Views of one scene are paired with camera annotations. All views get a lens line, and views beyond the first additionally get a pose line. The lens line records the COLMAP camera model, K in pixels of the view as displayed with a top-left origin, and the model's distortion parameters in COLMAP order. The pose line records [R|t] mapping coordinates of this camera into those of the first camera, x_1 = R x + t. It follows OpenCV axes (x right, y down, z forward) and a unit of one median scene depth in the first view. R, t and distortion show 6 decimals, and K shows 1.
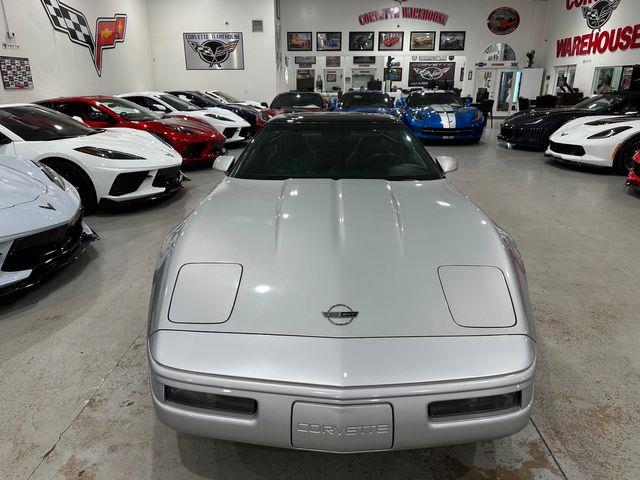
lens RADIAL K [[460.2, 0, 319.3], [0, 460.2, 234.9], [0, 0, 1]] dist [0.026024, -0.039417]
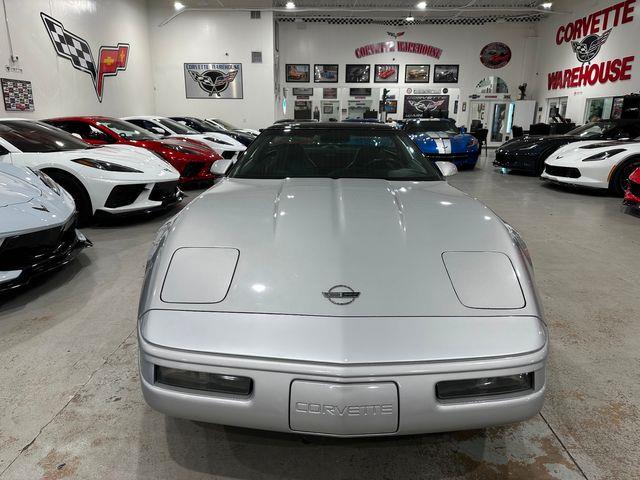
lens RADIAL K [[460.2, 0, 317.8], [0, 460.2, 233.2], [0, 0, 1]] dist [0.026024, -0.039417]
pose [[0.999955, 0.007511, 0.005761, -0.001190], [-0.007069, 0.997287, -0.073272, 0.014008], [-0.006296, 0.073228, 0.997295, 0.004676]]
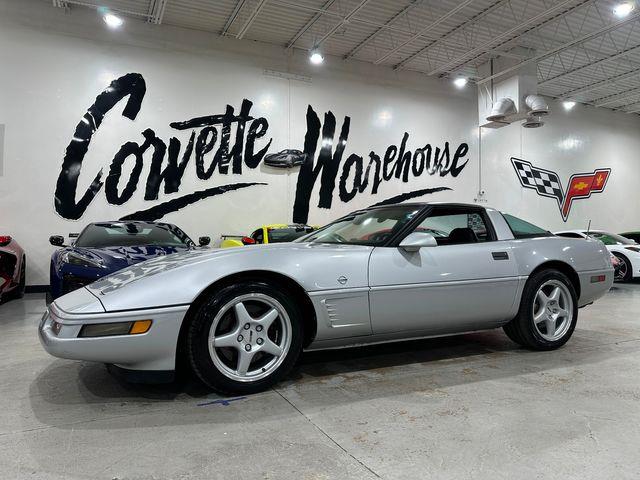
lens RADIAL K [[460.2, 0, 316.9], [0, 460.2, 243.8], [0, 0, 1]] dist [0.026024, -0.039417]
pose [[0.453305, -0.003231, -0.891350, 0.235035], [-0.276326, 0.950219, -0.143972, 0.035409], [0.847442, 0.311566, 0.429846, 0.010796]]
